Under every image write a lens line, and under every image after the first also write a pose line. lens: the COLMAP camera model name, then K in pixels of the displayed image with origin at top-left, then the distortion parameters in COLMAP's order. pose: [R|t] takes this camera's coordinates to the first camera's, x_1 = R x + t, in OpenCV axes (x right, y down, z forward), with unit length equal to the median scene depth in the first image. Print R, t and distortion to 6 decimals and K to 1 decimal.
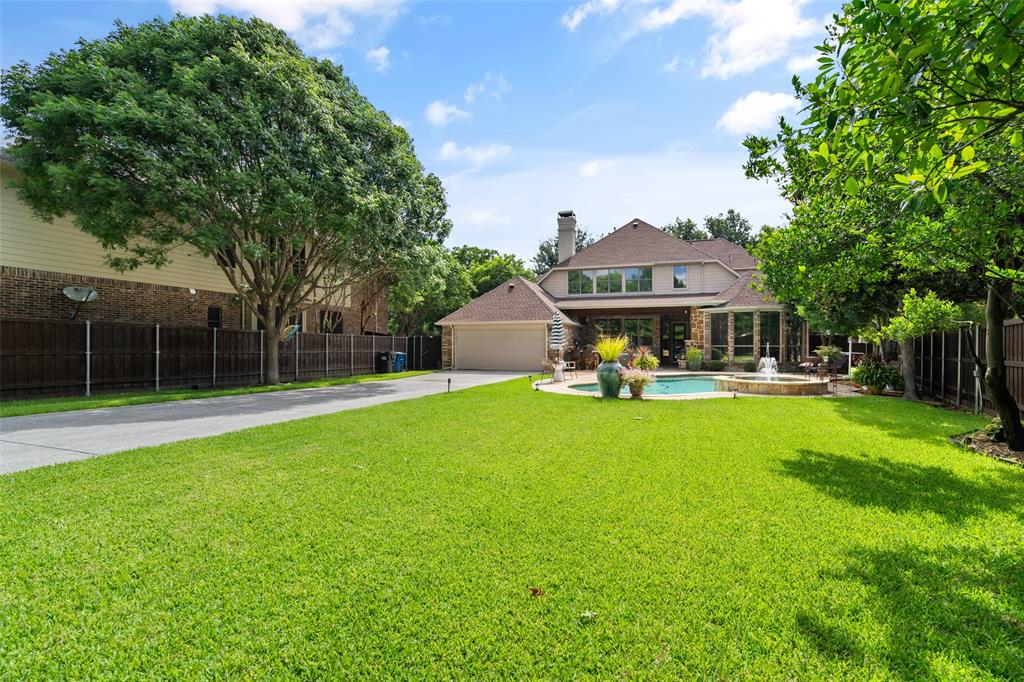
lens RADIAL K [[425.4, 0, 515.2], [0, 425.4, 337.6], [0, 0, 1]] dist [0.000267, 0.000035]
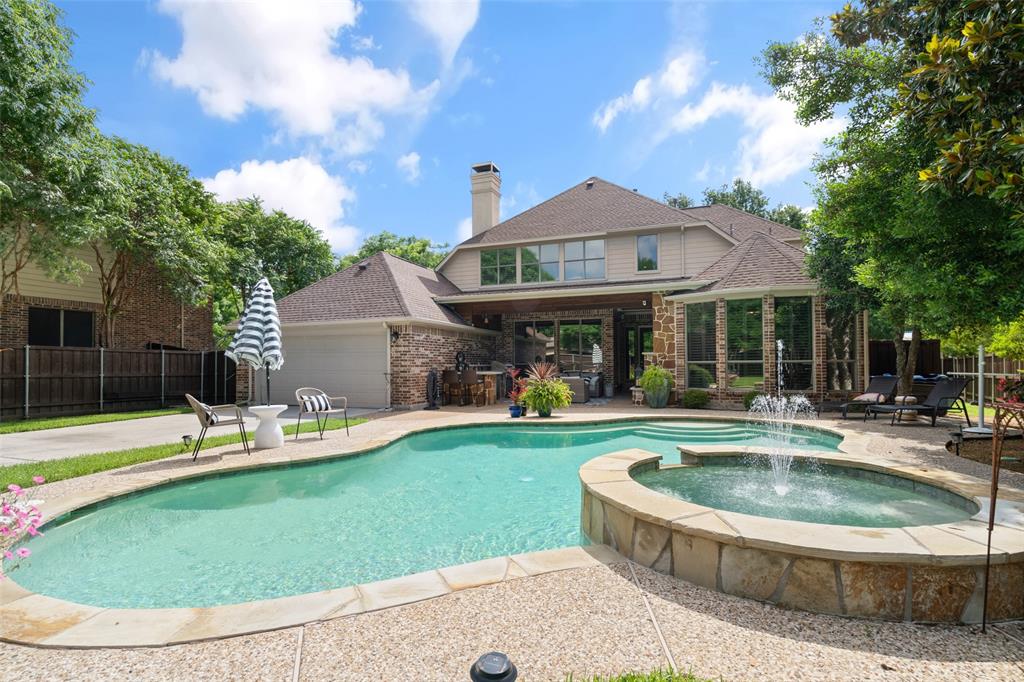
lens RADIAL K [[461.3, 0, 512.0], [0, 461.3, 341.0], [0, 0, 1]] dist [-0.003236, -0.000176]
pose [[0.999836, -0.006754, -0.016780, 0.229951], [0.006136, 0.999310, -0.036638, 0.012028], [0.017016, 0.036529, 0.999188, 0.375747]]
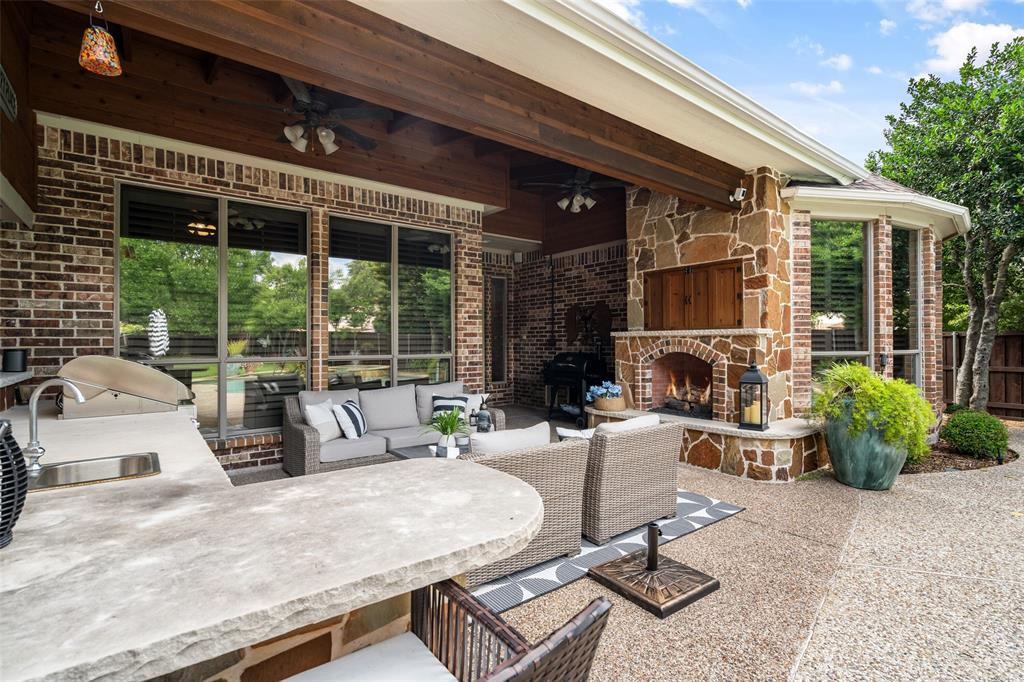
lens RADIAL K [[461.3, 0, 512.0], [0, 461.3, 341.0], [0, 0, 1]] dist [-0.003236, -0.000176]
pose [[0.574997, -0.005059, 0.818140, 0.154770], [0.000833, 0.999984, 0.005598, 0.011742], [-0.818155, -0.002537, 0.574992, 0.935133]]
